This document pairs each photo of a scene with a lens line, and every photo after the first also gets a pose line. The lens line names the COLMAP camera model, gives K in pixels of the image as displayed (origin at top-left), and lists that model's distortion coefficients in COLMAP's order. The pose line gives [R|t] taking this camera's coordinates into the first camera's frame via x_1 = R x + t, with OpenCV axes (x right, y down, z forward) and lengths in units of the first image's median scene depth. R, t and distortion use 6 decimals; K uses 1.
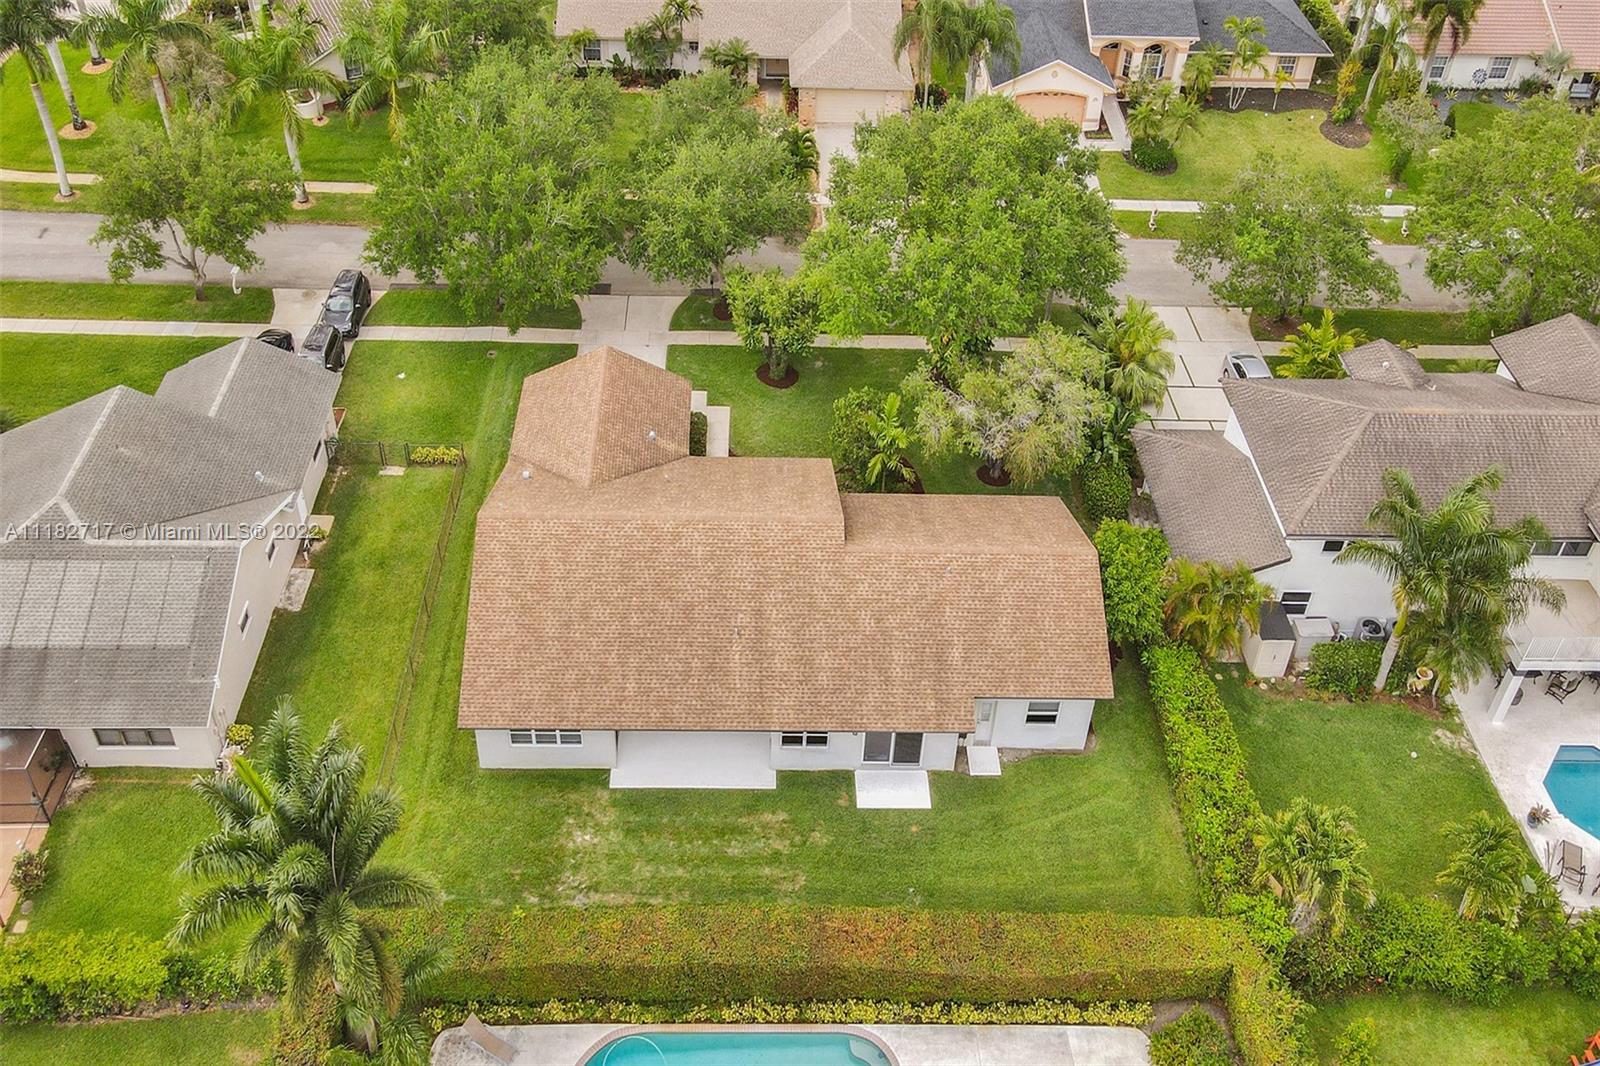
lens RADIAL K [[1238.9, 0, 787.2], [0, 1238.9, 532.3], [0, 0, 1]] dist [0.018203, 0.001586]
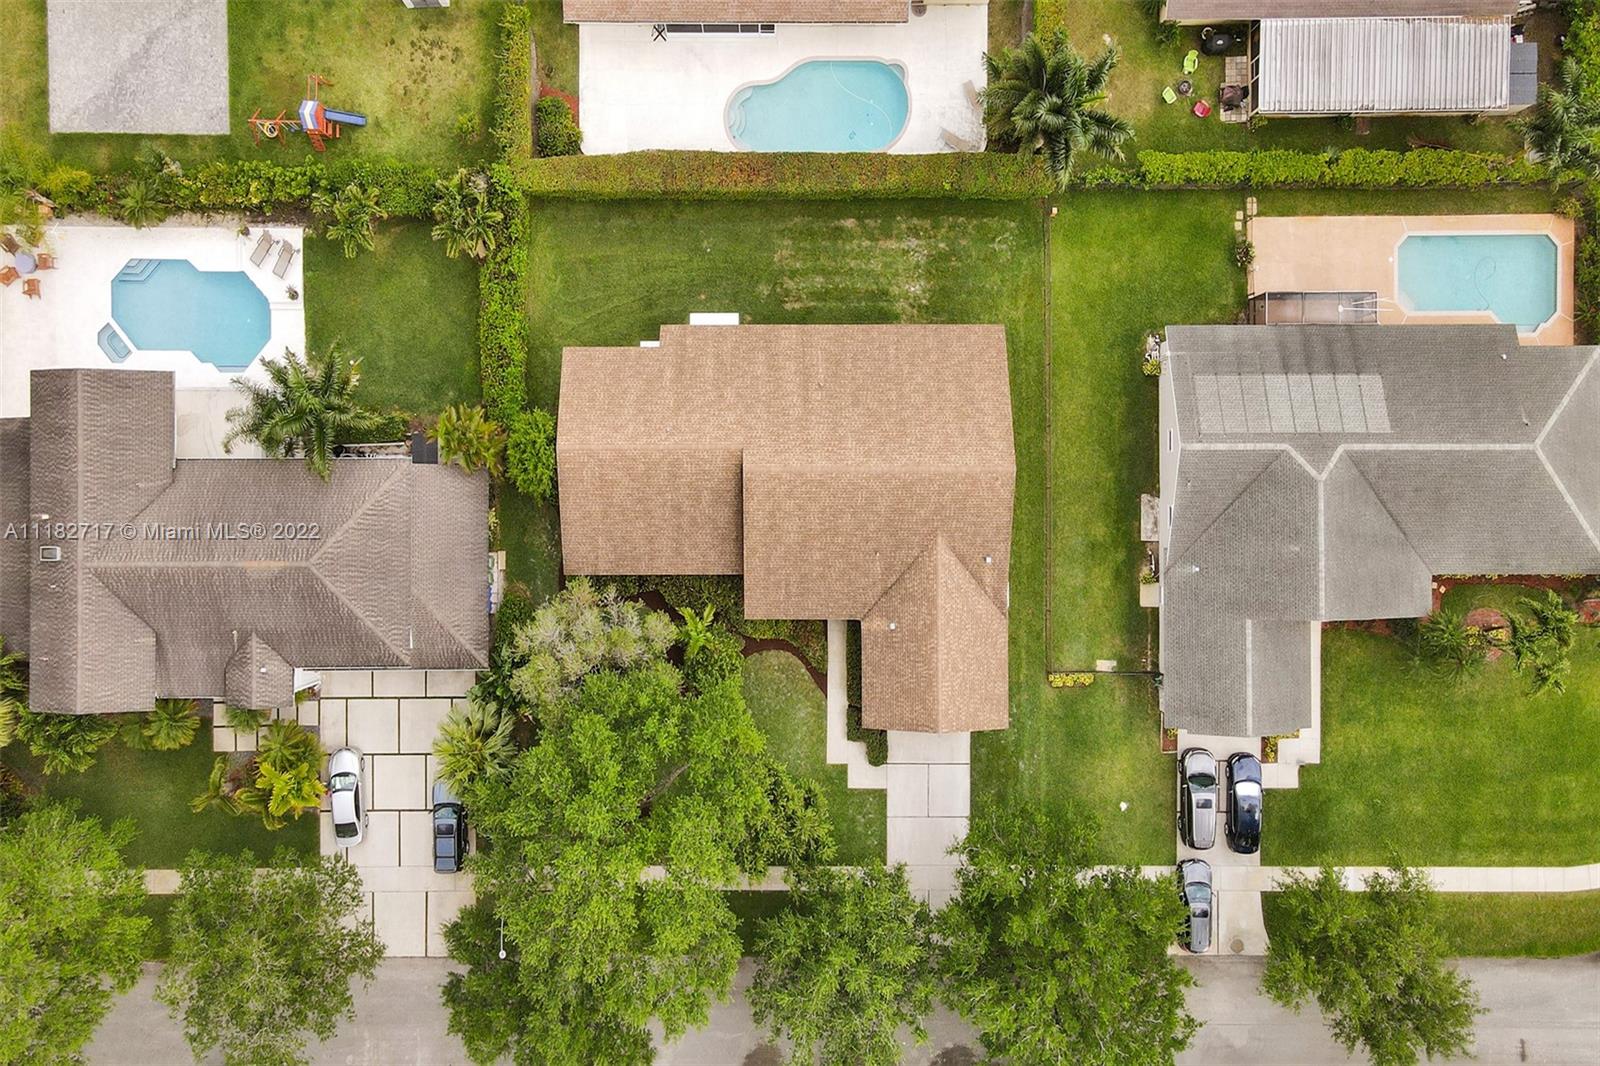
lens RADIAL K [[1124.7, 0, 795.9], [0, 1124.7, 531.1], [0, 0, 1]] dist [0.008439, 0.013416]
pose [[-0.999134, -0.013795, -0.039258, 0.036525], [-0.016085, -0.742067, 0.670133, -0.897754], [-0.038376, 0.670184, 0.741202, 0.148904]]
